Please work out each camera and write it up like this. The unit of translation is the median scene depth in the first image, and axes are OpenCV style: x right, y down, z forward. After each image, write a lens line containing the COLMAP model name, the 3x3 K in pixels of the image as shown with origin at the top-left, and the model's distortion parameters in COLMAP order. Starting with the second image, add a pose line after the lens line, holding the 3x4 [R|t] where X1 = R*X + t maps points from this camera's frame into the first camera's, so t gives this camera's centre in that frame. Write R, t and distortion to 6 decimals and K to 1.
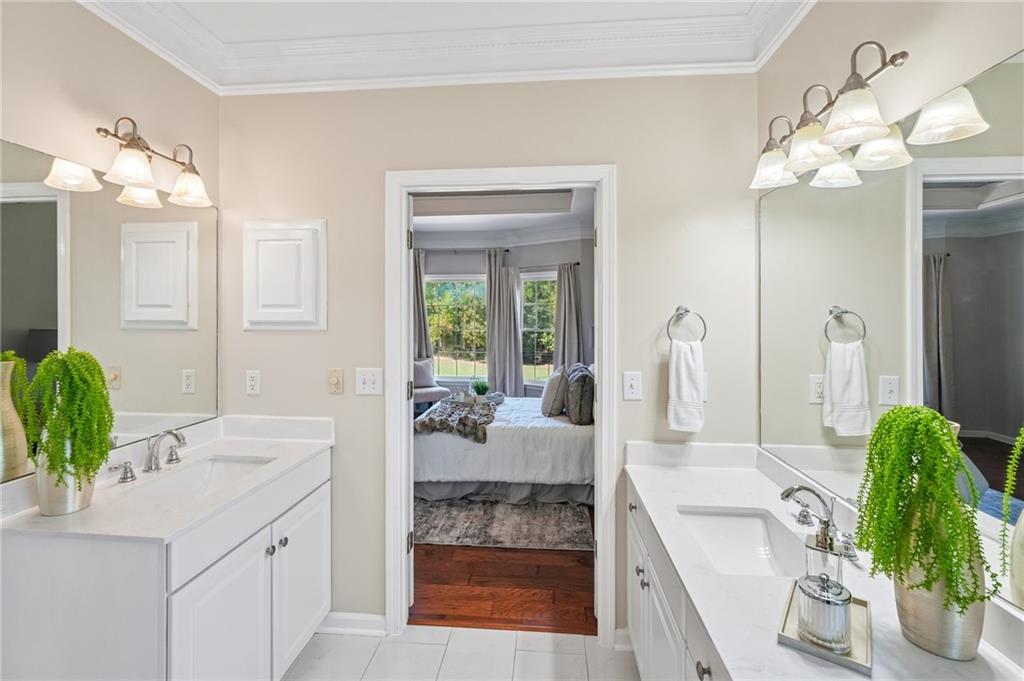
lens RADIAL K [[464.9, 0, 507.1], [0, 464.9, 315.3], [0, 0, 1]] dist [0.000750, -0.000041]
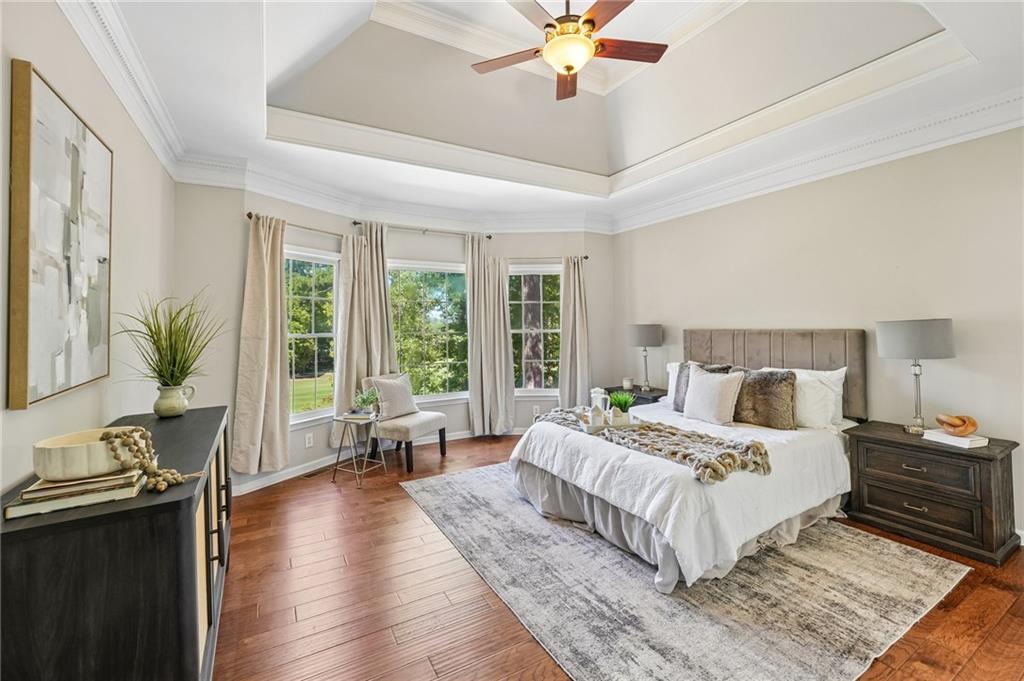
lens RADIAL K [[421.2, 0, 509.6], [0, 421.2, 322.0], [0, 0, 1]] dist [-0.020850, 0.000038]
pose [[0.822230, -0.007306, 0.569109, -0.753918], [0.011136, 0.999933, -0.003252, 0.029719], [-0.569047, 0.009012, 0.822256, 0.678813]]
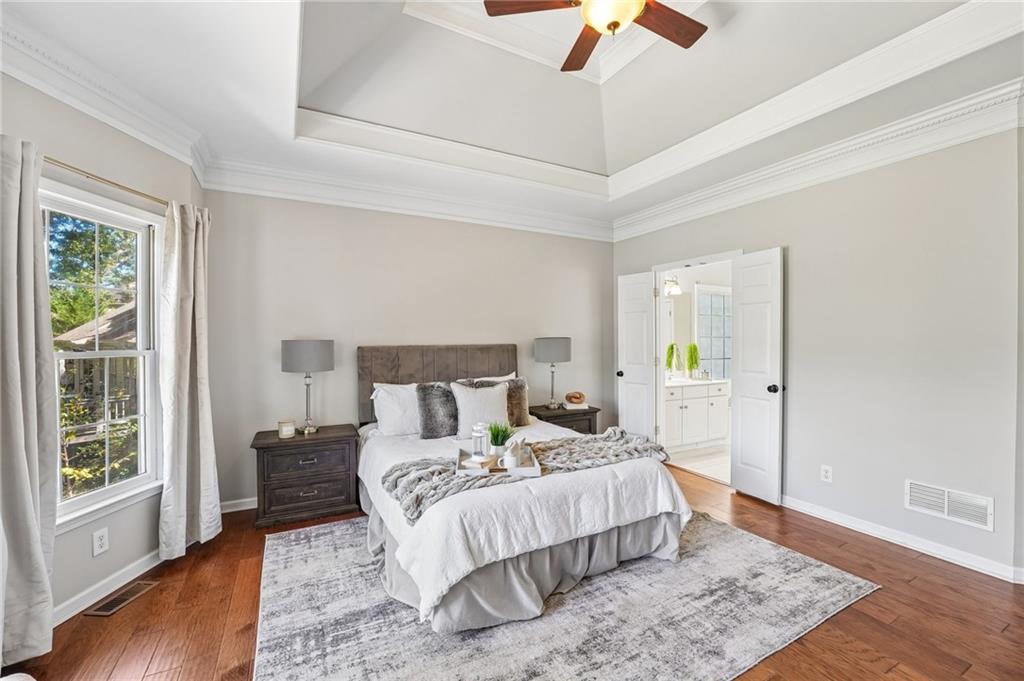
lens RADIAL K [[434.5, 0, 500.5], [0, 434.5, 341.5], [0, 0, 1]] dist [-0.001889, -0.000022]
pose [[-0.548830, -0.008412, 0.835892, -0.694781], [0.000245, 0.999948, 0.010224, 0.029855], [-0.835934, 0.005816, -0.548799, 1.666040]]
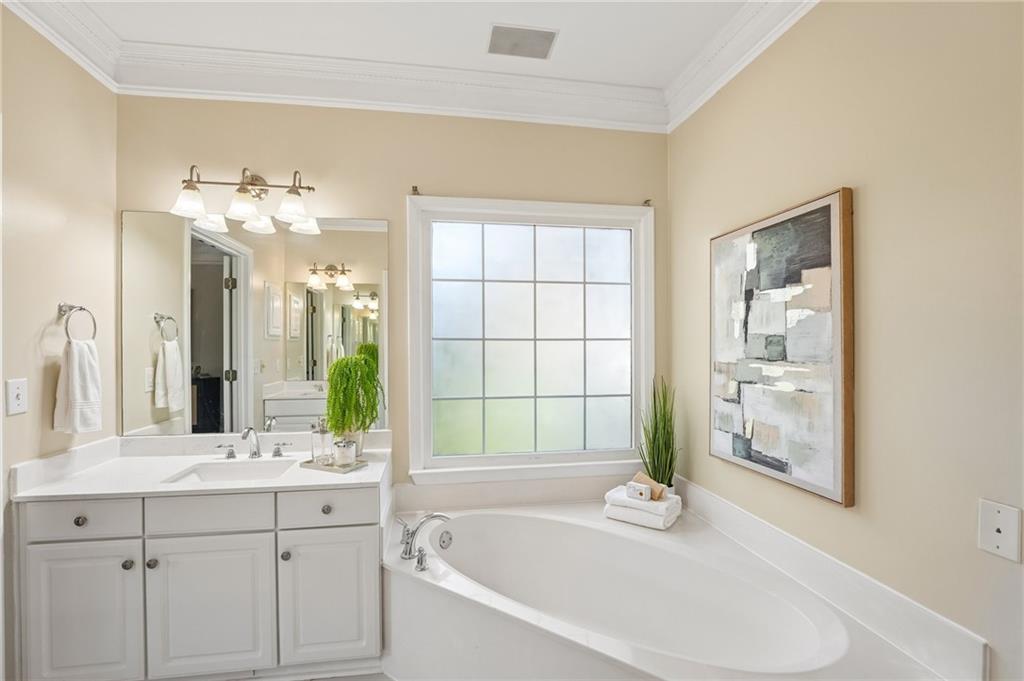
lens RADIAL K [[464.4, 0, 507.5], [0, 464.4, 350.2], [0, 0, 1]] dist [-0.001408, -0.000520]
pose [[-0.248169, -0.011277, 0.968651, -0.399011], [0.004389, 0.999909, 0.012765, 0.036378], [-0.968707, 0.007420, -0.248097, 0.206023]]
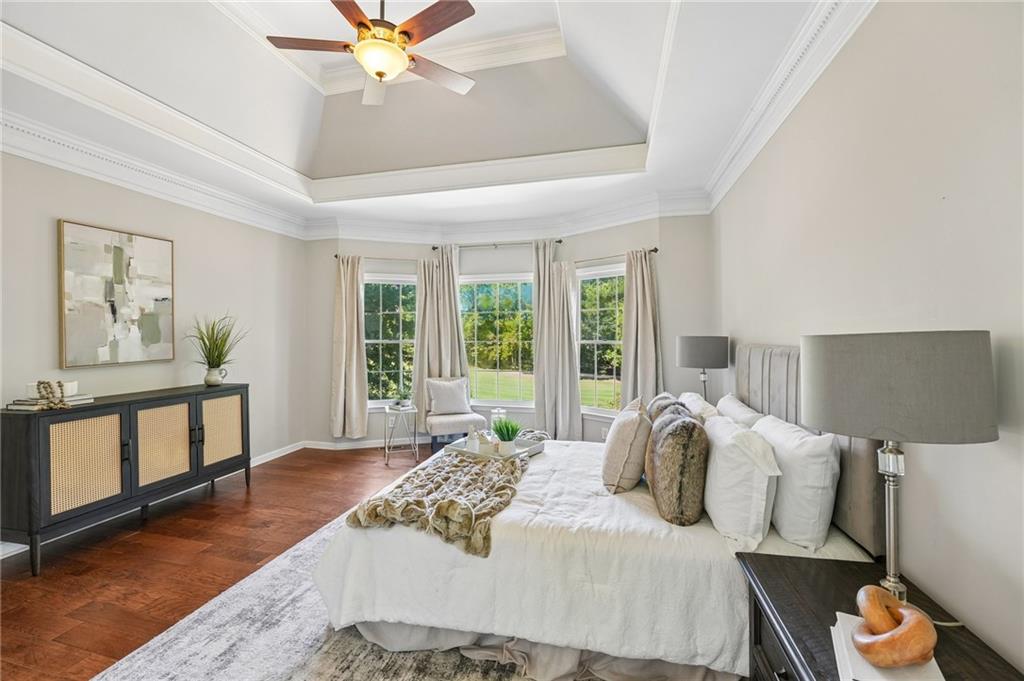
lens RADIAL K [[413.3, 0, 512.0], [0, 413.3, 340.5], [0, 0, 1]] dist [-0.023653, 0.000024]
pose [[0.988778, -0.001518, -0.149385, 0.046067], [0.003701, 0.999890, 0.014337, 0.032535], [0.149347, -0.014729, 0.988675, 0.559230]]
